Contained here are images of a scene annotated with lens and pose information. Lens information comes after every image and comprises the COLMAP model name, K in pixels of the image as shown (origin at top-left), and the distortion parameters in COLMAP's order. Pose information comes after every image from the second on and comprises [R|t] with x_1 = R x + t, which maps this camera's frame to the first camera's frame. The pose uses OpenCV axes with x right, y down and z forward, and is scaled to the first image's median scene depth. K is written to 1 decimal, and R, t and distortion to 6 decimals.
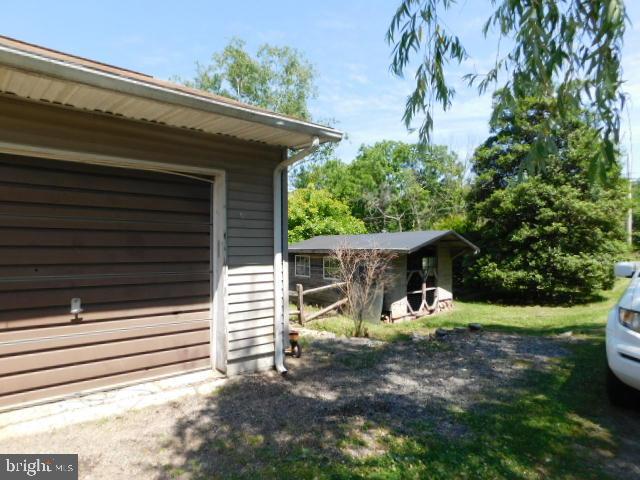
lens RADIAL K [[422.6, 0, 320.0], [0, 422.6, 240.0], [0, 0, 1]] dist [-0.079687, 0.066268]
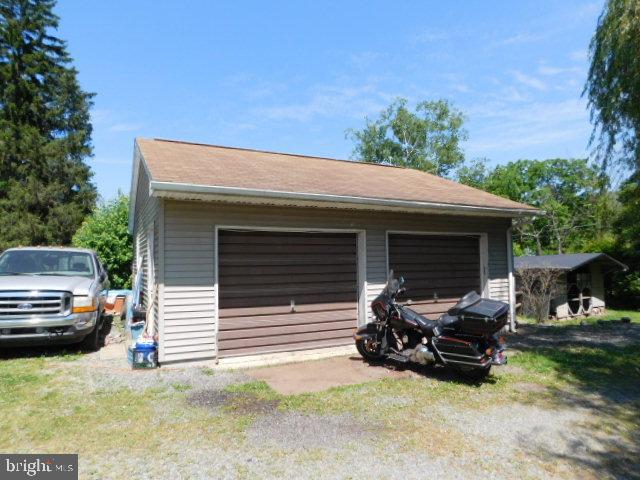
lens RADIAL K [[422.6, 0, 320.0], [0, 422.6, 240.0], [0, 0, 1]] dist [-0.079687, 0.066268]
pose [[0.961375, -0.021395, -0.274409, -0.168738], [0.010966, 0.999160, -0.039481, -0.021680], [0.275023, 0.034947, 0.960802, -0.454210]]
